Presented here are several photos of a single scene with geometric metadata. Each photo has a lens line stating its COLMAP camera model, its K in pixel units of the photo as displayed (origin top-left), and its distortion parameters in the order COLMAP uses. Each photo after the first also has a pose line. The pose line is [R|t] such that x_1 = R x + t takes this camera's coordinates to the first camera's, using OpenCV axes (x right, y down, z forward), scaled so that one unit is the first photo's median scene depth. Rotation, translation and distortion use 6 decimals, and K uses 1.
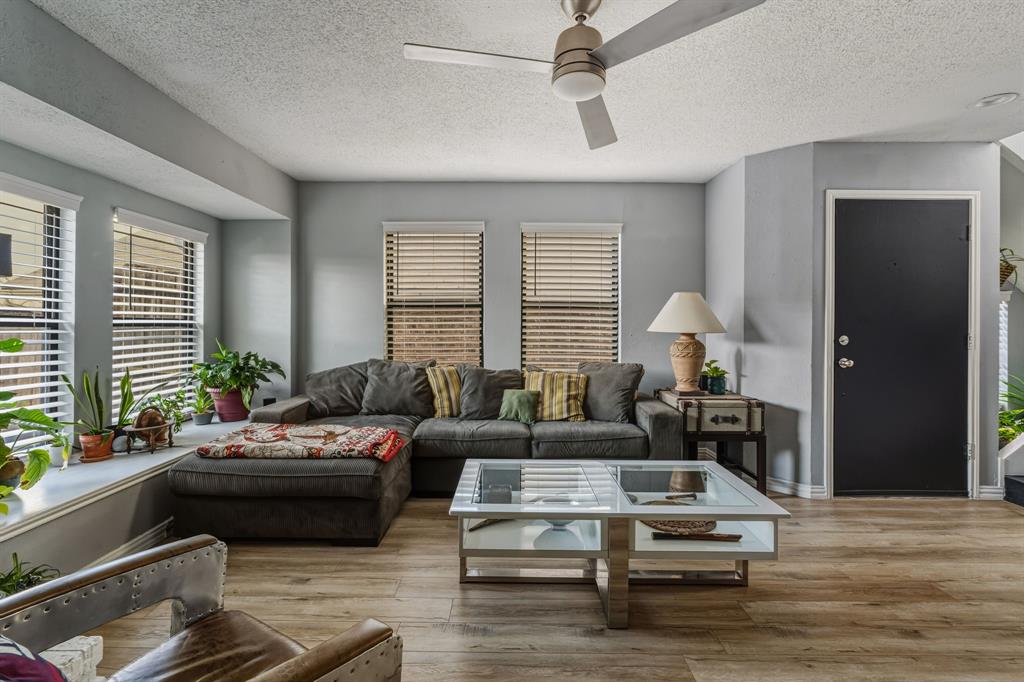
lens RADIAL K [[472.9, 0, 515.7], [0, 472.9, 336.6], [0, 0, 1]] dist [-0.003595, 0.001129]
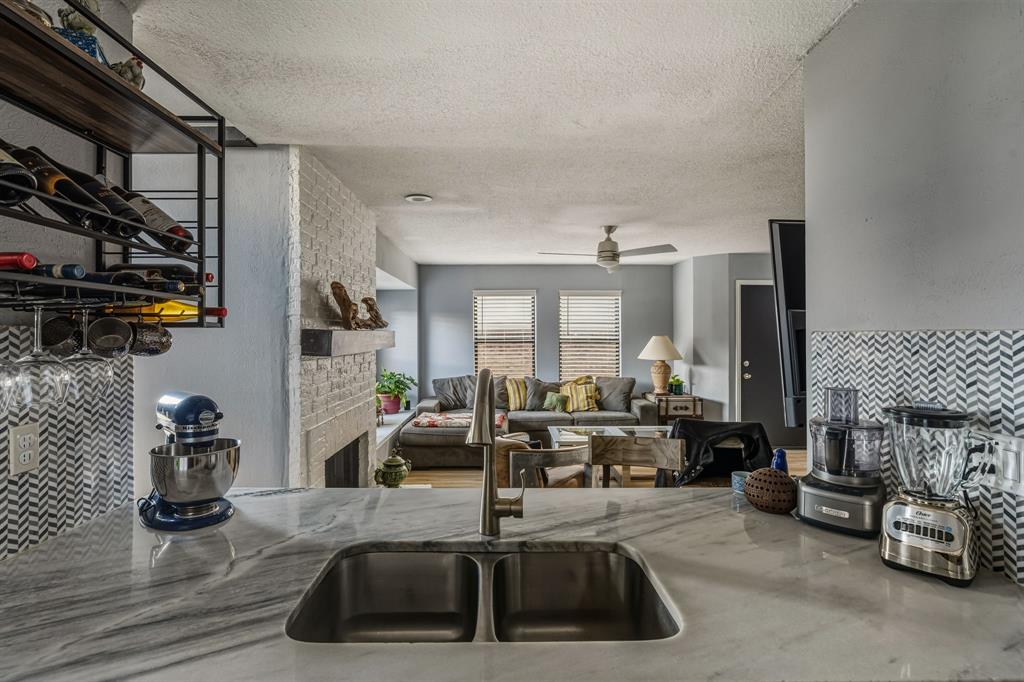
lens RADIAL K [[472.9, 0, 506.9], [0, 472.9, 337.1], [0, 0, 1]] dist [-0.003595, 0.001129]
pose [[0.999977, -0.006578, 0.001927, -0.202569], [0.006618, 0.999752, -0.021241, -0.056727], [-0.001786, 0.021253, 0.999773, -0.734038]]
